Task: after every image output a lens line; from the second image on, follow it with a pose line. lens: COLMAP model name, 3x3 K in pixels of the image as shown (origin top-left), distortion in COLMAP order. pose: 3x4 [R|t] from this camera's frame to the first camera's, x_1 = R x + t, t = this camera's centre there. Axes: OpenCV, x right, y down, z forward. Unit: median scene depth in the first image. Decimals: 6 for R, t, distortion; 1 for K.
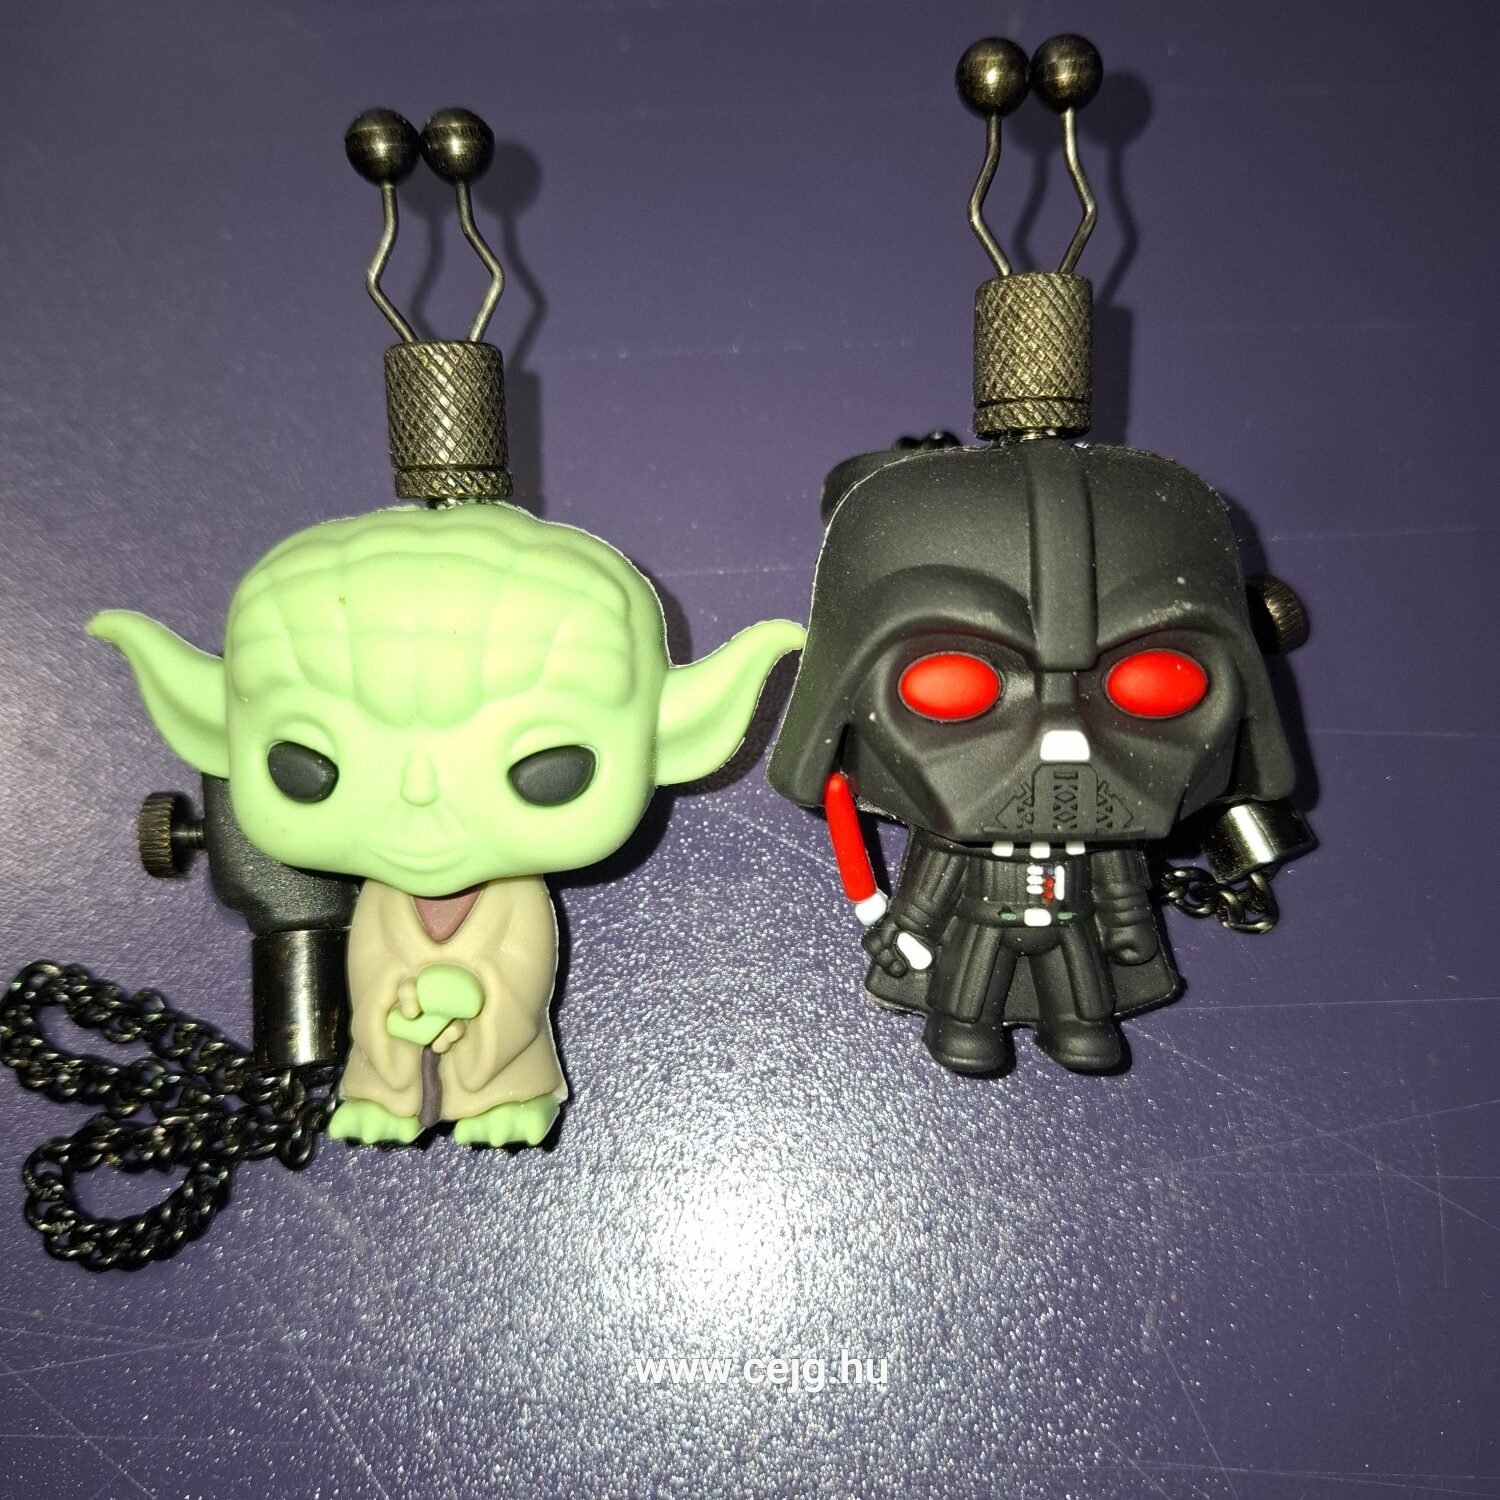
lens RADIAL K [[1505.0, 0, 752.2], [0, 1505.0, 756.0], [0, 0, 1]] dist [0.069434, 0.000000]
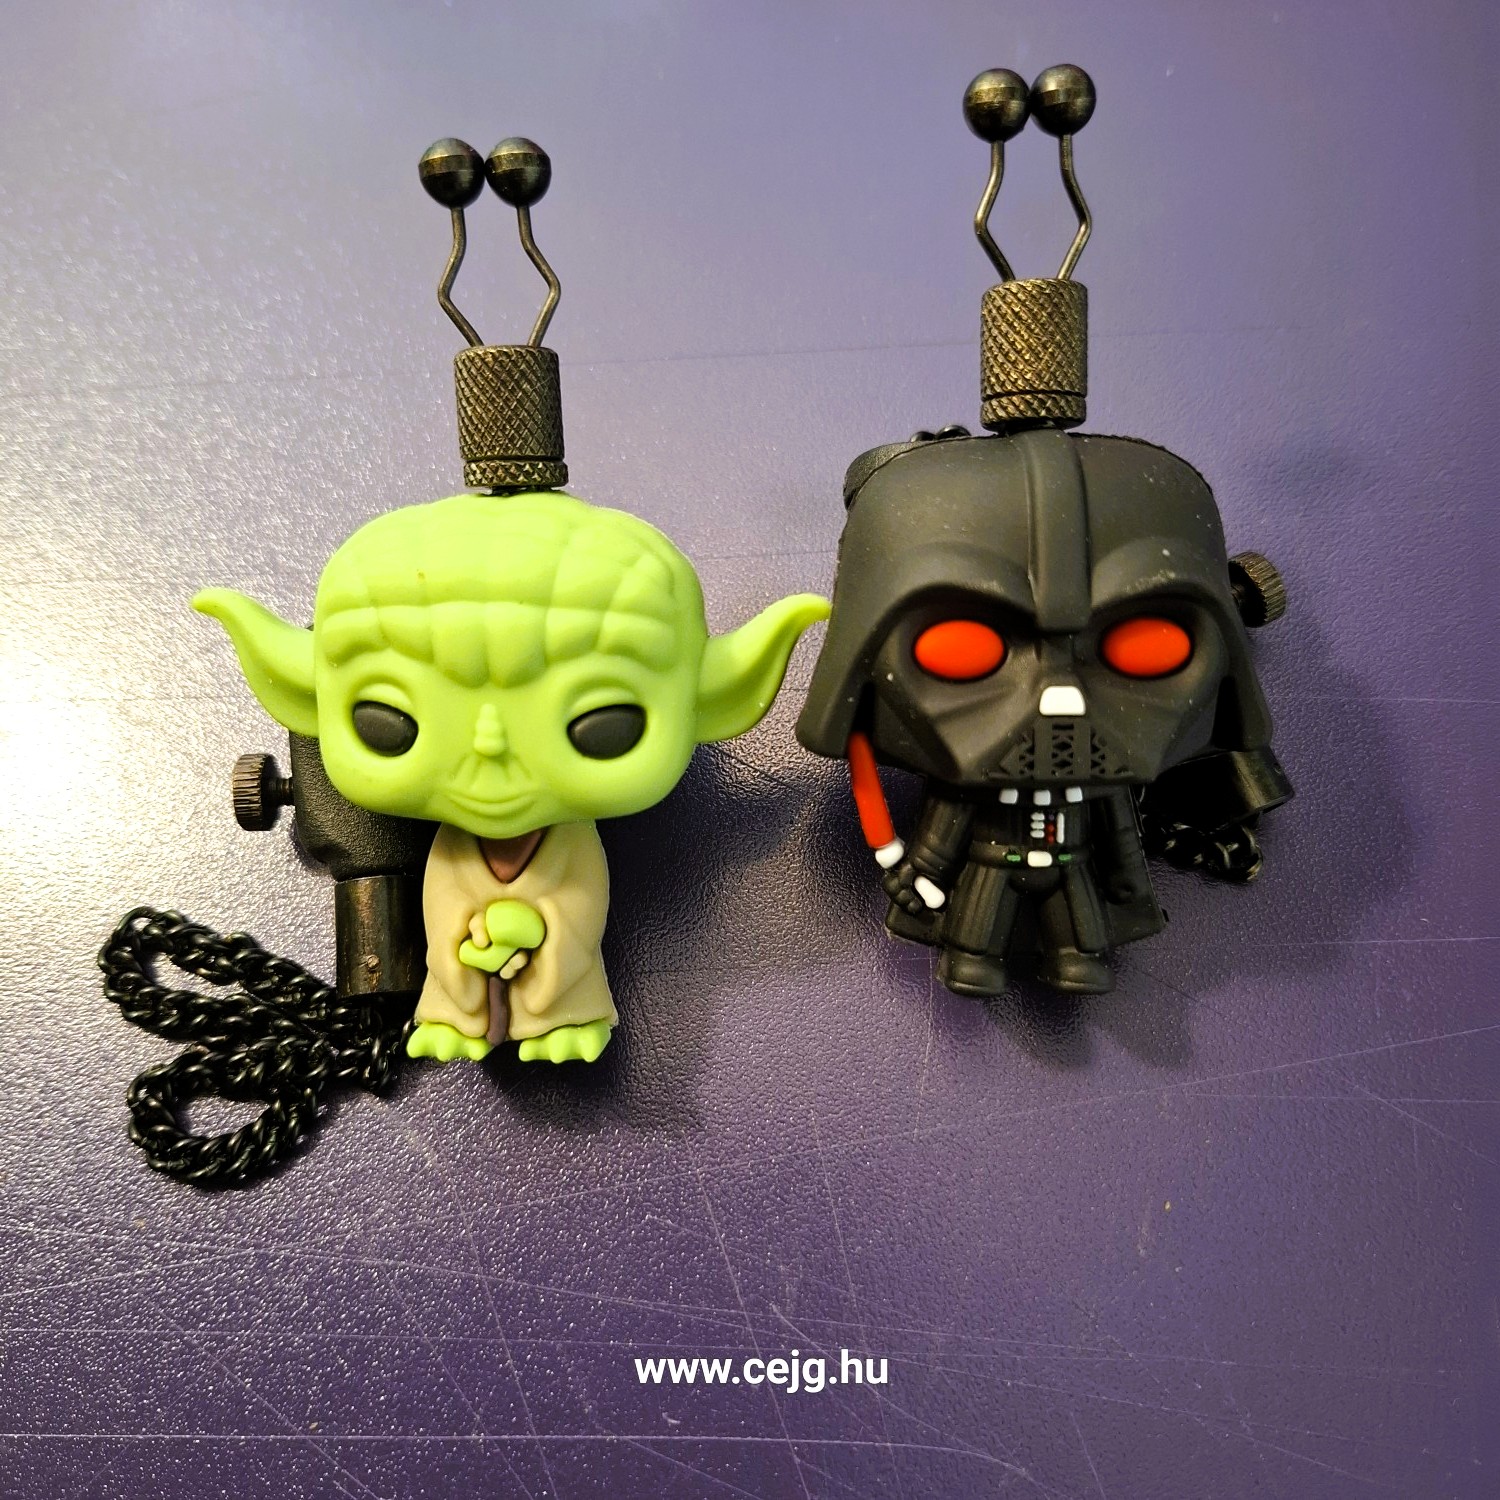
lens RADIAL K [[1505.0, 0, 752.5], [0, 1505.0, 752.4], [0, 0, 1]] dist [0.069434, 0.000000]
pose [[0.999824, -0.003228, -0.018494, -0.001730], [0.003080, 0.999963, -0.008036, 0.036594], [0.018519, 0.007978, 0.999797, -0.112800]]
